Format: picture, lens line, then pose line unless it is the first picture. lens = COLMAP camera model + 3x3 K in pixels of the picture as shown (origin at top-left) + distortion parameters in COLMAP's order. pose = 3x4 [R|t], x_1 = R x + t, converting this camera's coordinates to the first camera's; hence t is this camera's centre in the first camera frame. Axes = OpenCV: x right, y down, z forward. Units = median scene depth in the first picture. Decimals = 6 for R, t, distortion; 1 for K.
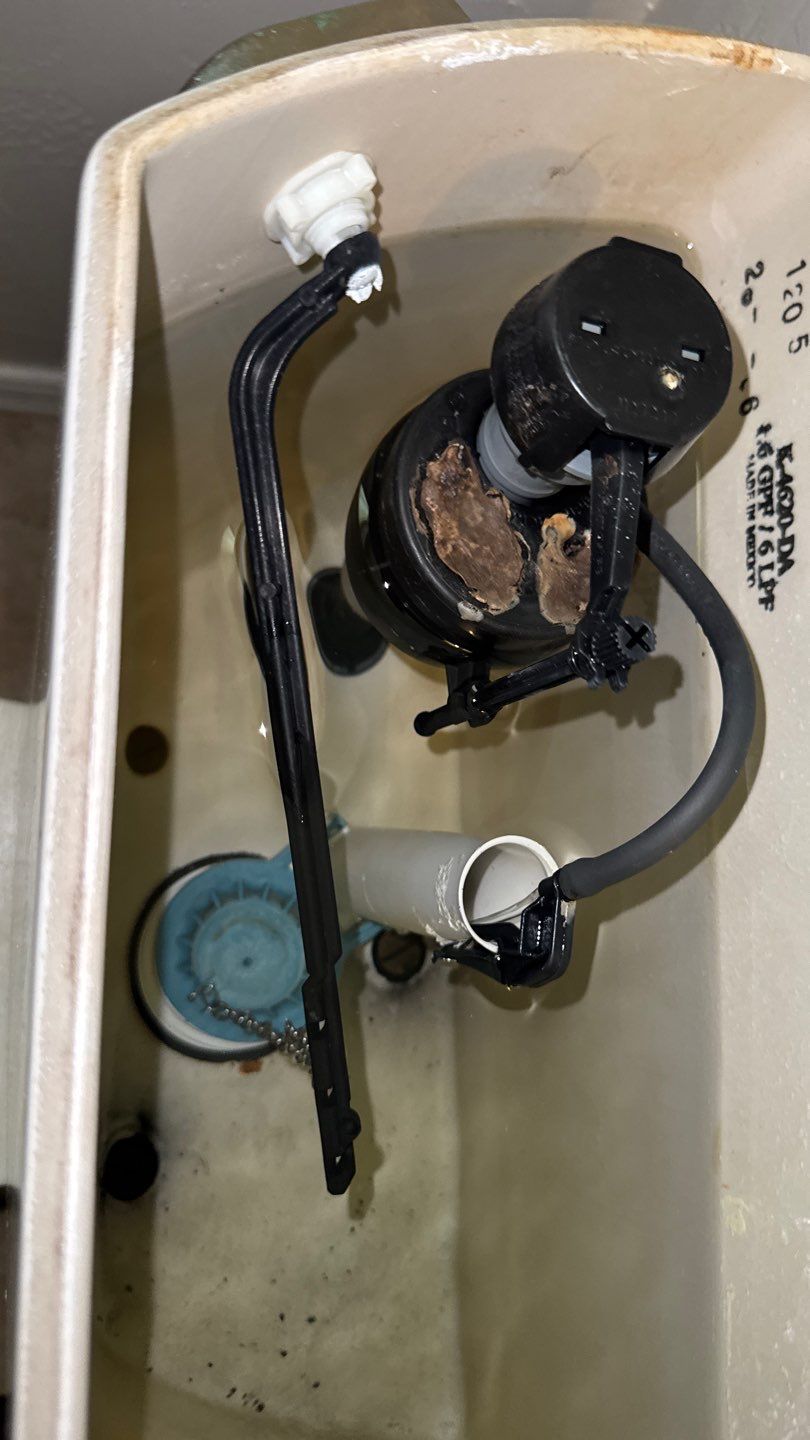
lens RADIAL K [[1094.2, 0, 395.7], [0, 1094.2, 732.7], [0, 0, 1]] dist [-0.007143, -0.005734]
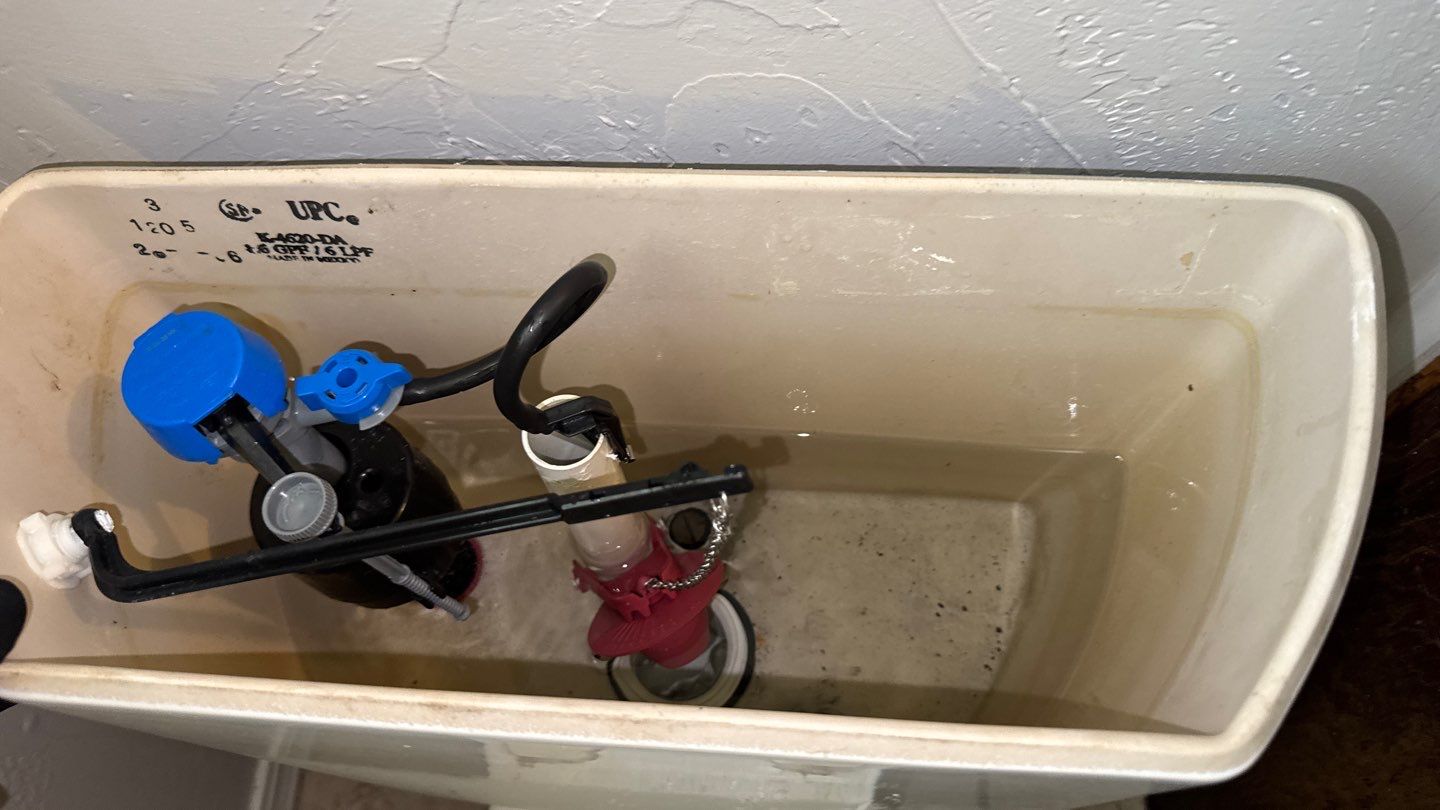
lens RADIAL K [[1078.8, 0, 720.0], [0, 1078.8, 405.0], [0, 0, 1]] dist [0.002248, -0.001843]
pose [[0.031318, -0.995055, 0.094257, 0.014992], [0.999368, 0.032758, 0.013770, 0.341723], [-0.016790, 0.093767, 0.995453, -0.428272]]
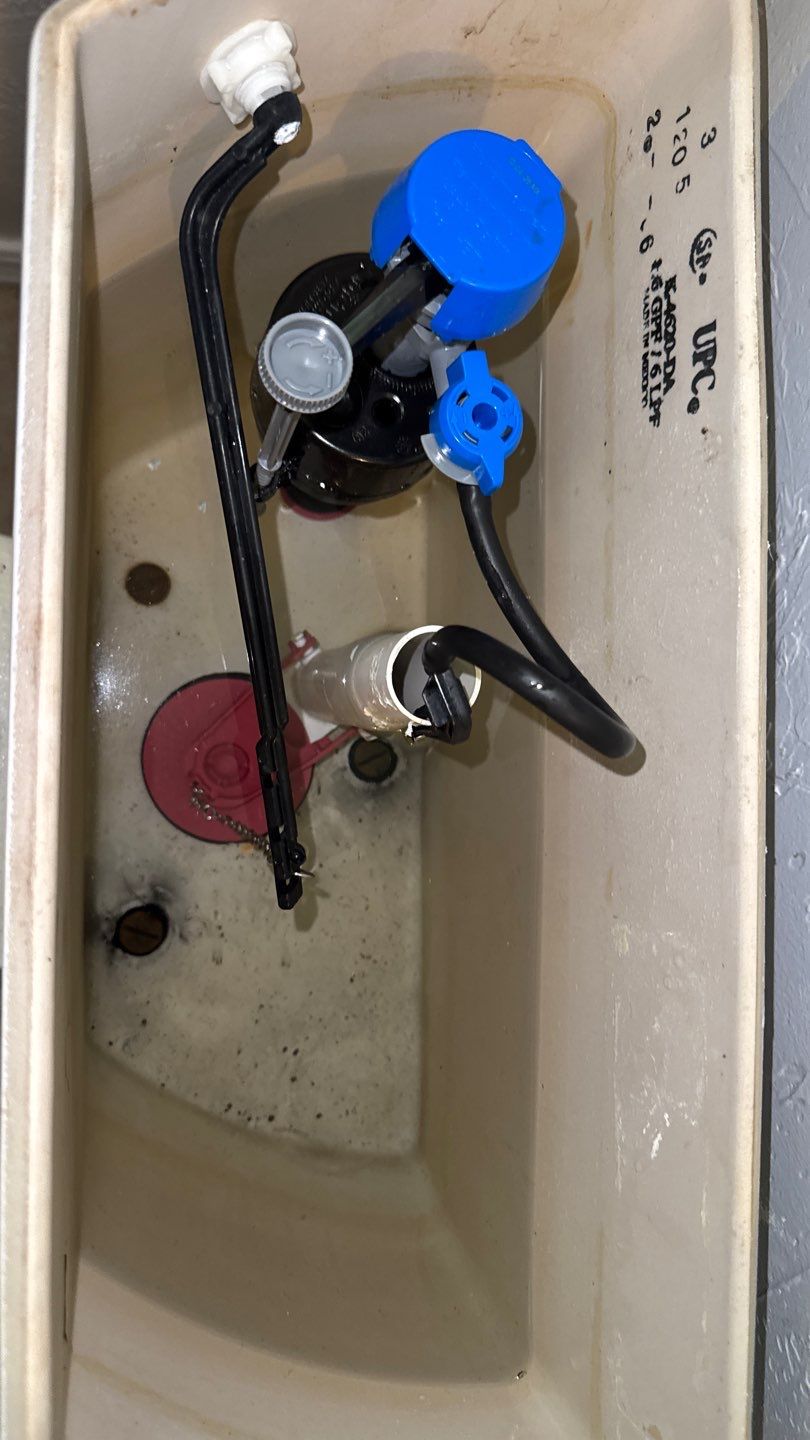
lens RADIAL K [[1078.8, 0, 405.0], [0, 1078.8, 720.0], [0, 0, 1]] dist [0.002248, -0.001843]
pose [[0.998622, -0.001720, -0.052443, 0.136438], [0.006254, 0.996240, 0.086415, 0.097662], [0.052097, -0.086624, 0.994878, -0.175045]]
